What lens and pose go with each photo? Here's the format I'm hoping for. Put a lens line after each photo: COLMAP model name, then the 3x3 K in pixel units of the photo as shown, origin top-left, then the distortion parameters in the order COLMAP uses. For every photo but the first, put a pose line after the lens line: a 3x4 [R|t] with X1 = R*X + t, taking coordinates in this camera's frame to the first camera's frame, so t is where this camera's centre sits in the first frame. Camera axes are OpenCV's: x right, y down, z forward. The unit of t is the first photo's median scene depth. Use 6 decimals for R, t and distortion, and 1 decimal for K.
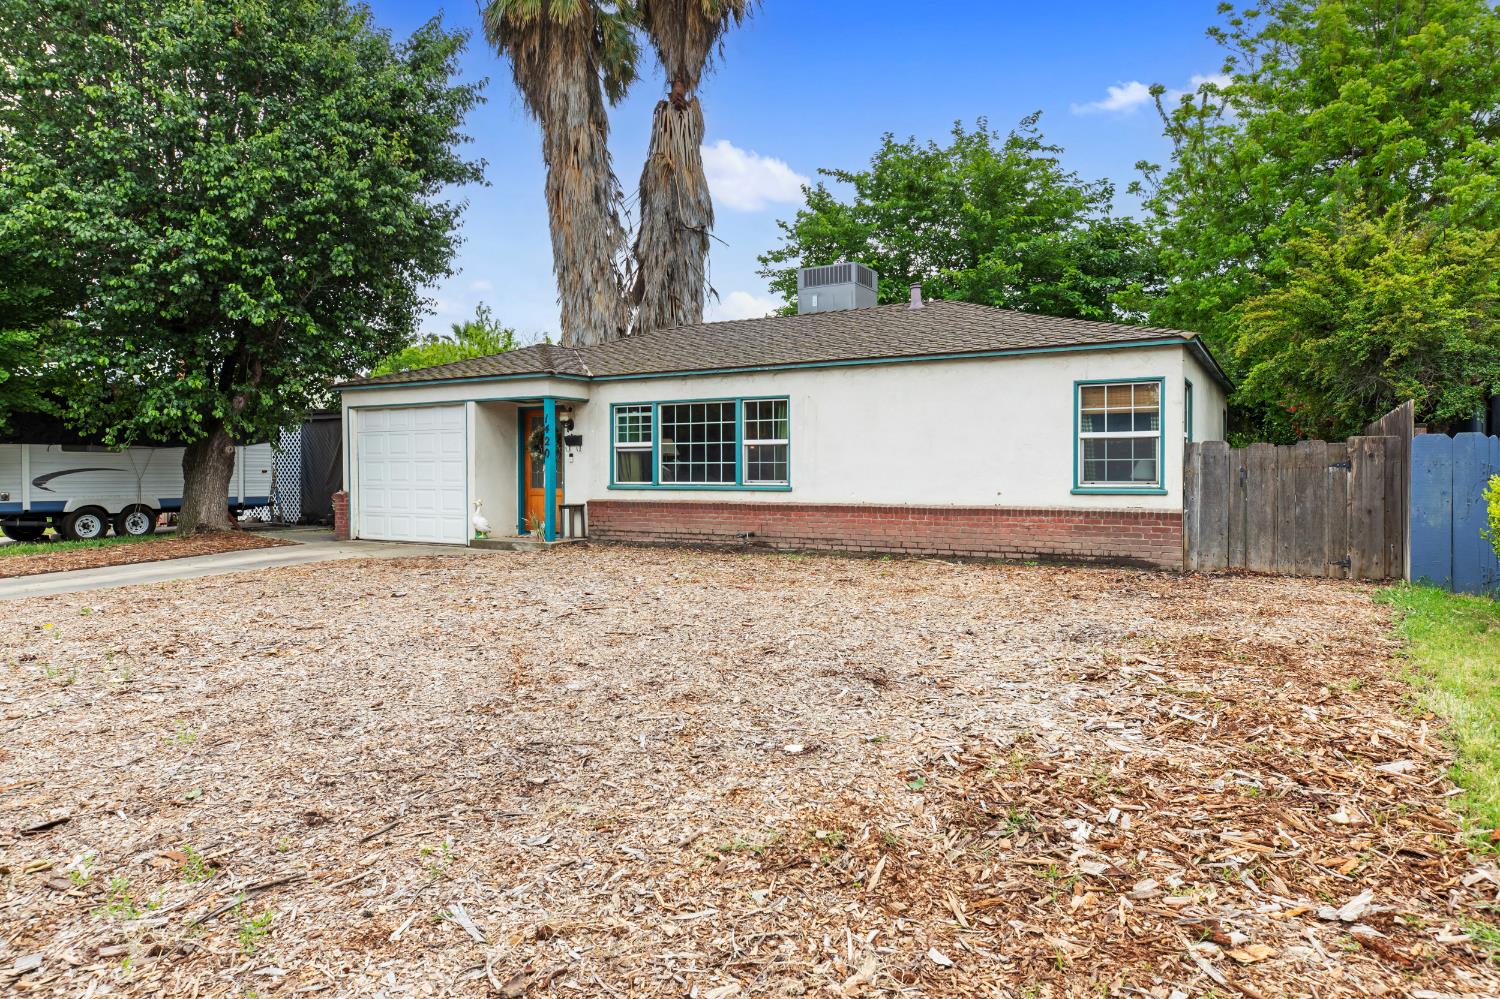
lens RADIAL K [[923.8, 0, 744.8], [0, 923.8, 488.0], [0, 0, 1]] dist [0.011076, 0.001517]
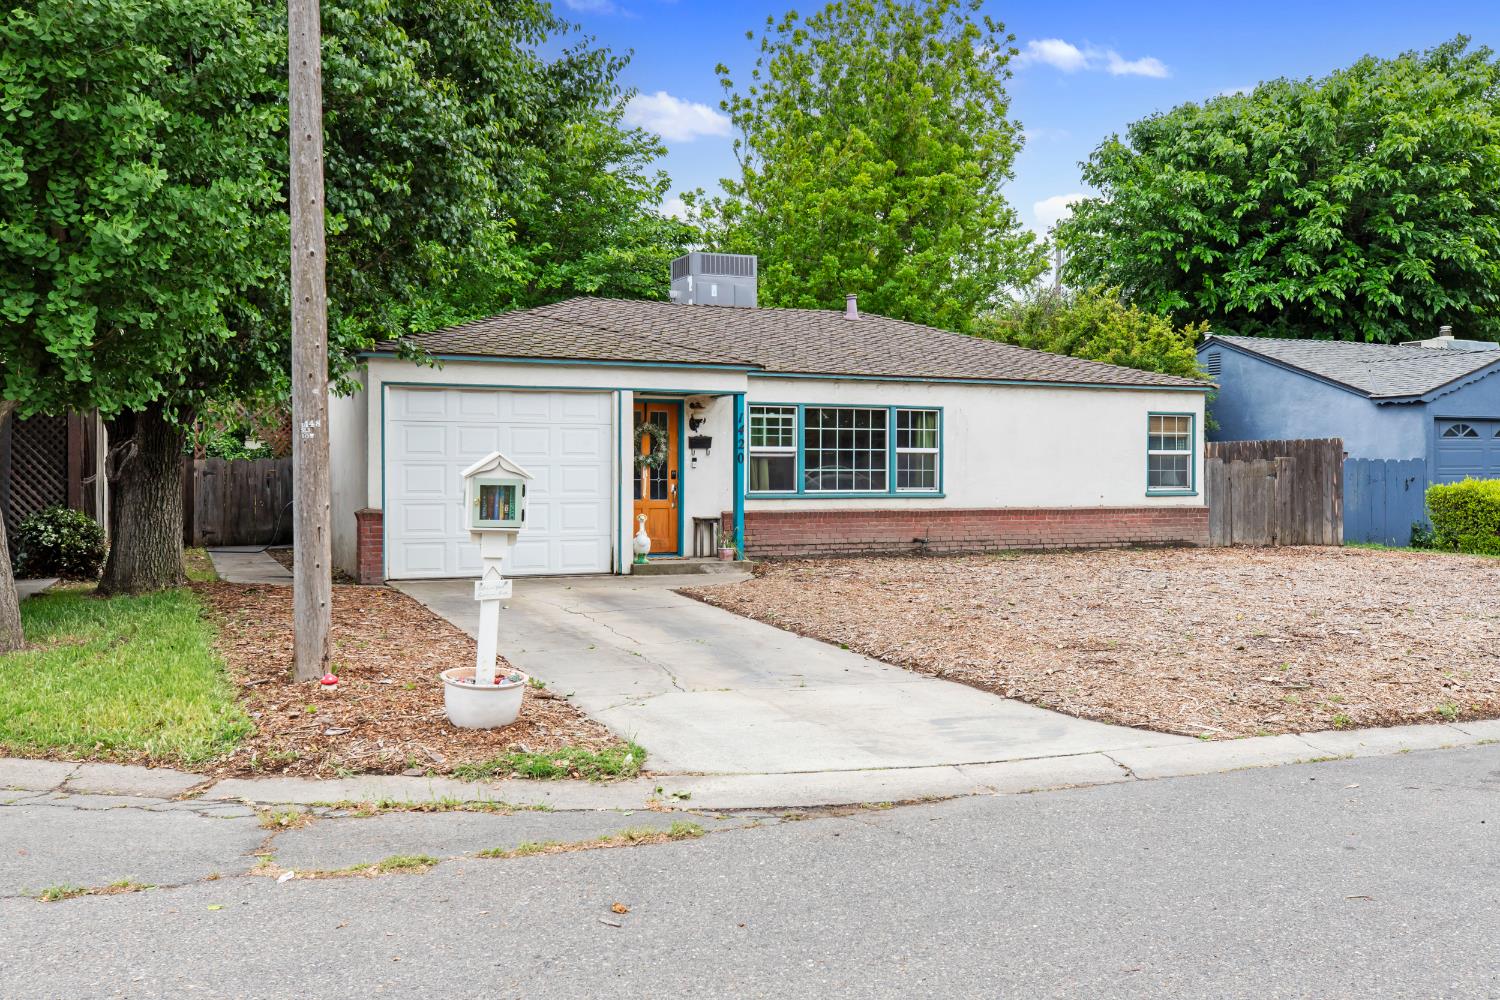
lens RADIAL K [[1364.1, 0, 750.7], [0, 1364.1, 498.5], [0, 0, 1]] dist [0.001663, 0.008795]
pose [[0.586127, -0.010927, 0.810146, -1.295812], [0.014752, 0.999887, 0.002813, -0.003057], [-0.810085, 0.010303, 0.586222, 0.251760]]
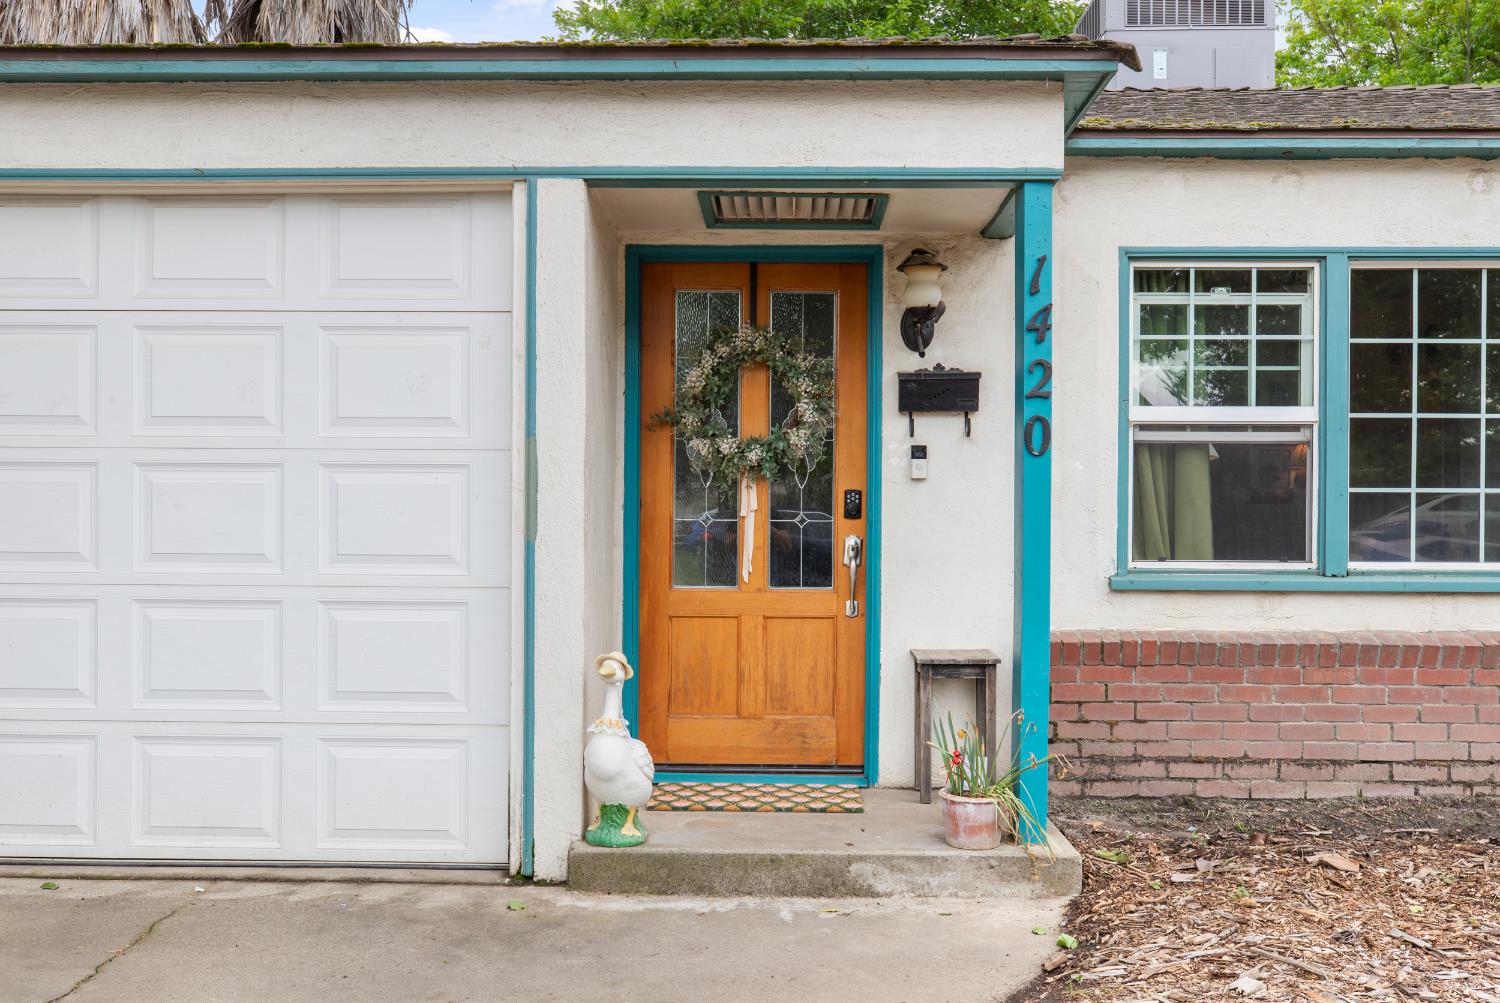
lens RADIAL K [[1374.7, 0, 754.2], [0, 1374.7, 501.7], [0, 0, 1]] dist [0.011935, 0.000000]
pose [[0.872583, 0.009417, 0.488376, -0.447424], [0.001026, 0.999777, -0.021111, -0.016267], [-0.488466, 0.018922, 0.872378, 0.780288]]
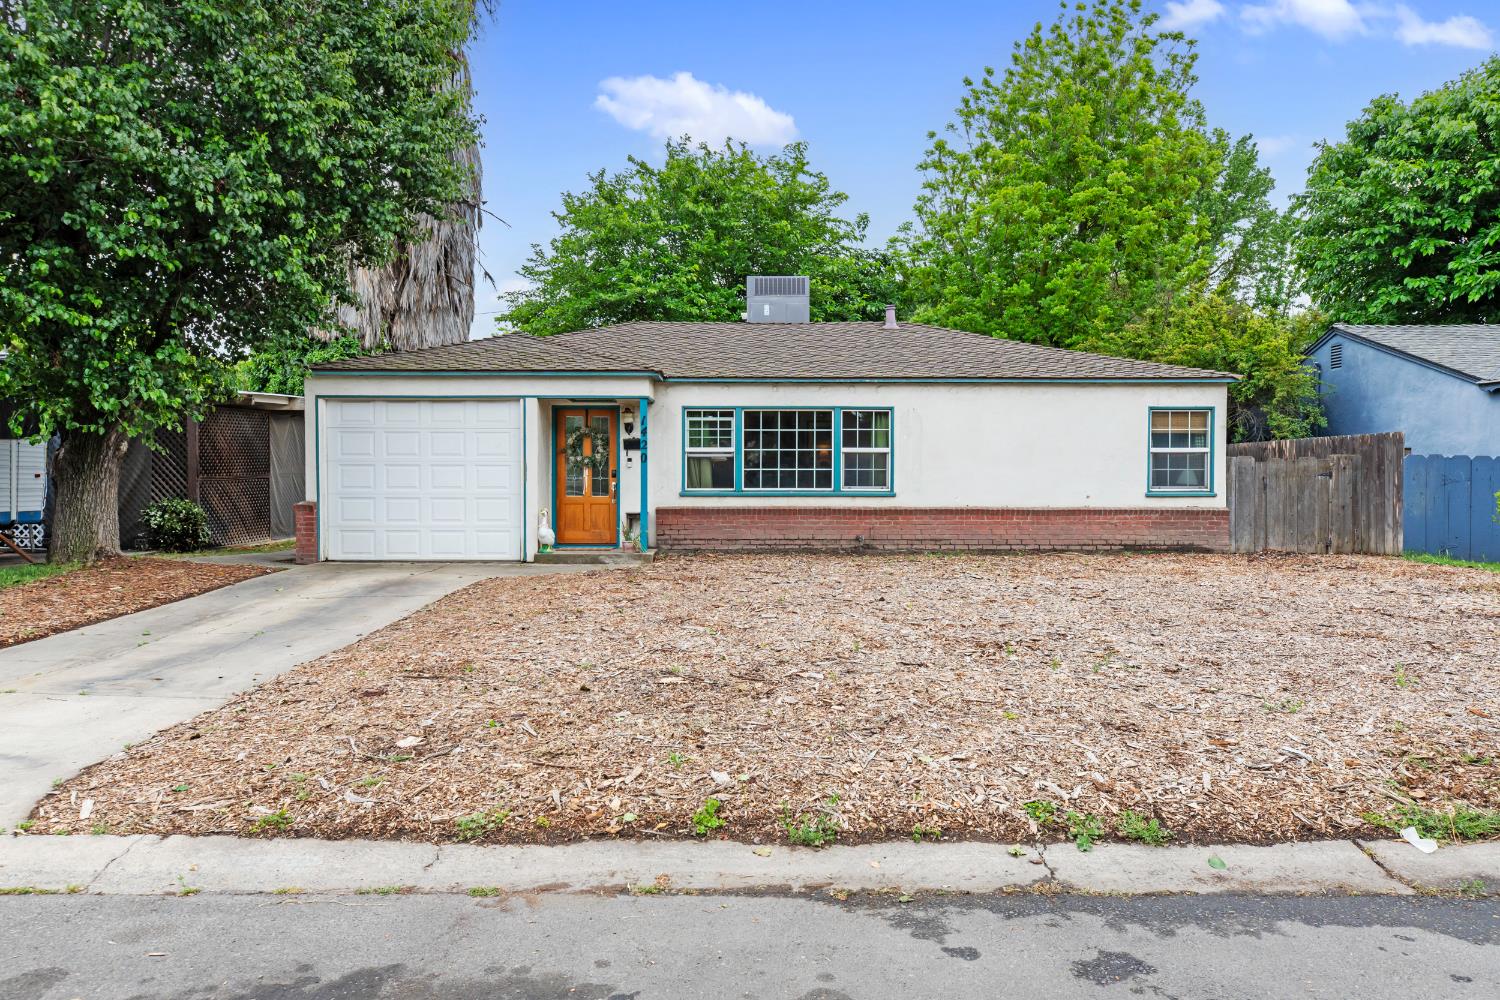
lens RADIAL K [[1023.4, 0, 744.5], [0, 1023.4, 493.5], [0, 0, 1]] dist [0.021232, -0.003769]
pose [[0.863758, -0.004856, 0.503884, -0.673006], [0.006681, 0.999976, -0.001816, 0.001002], [-0.503863, 0.004935, 0.863770, 0.057778]]
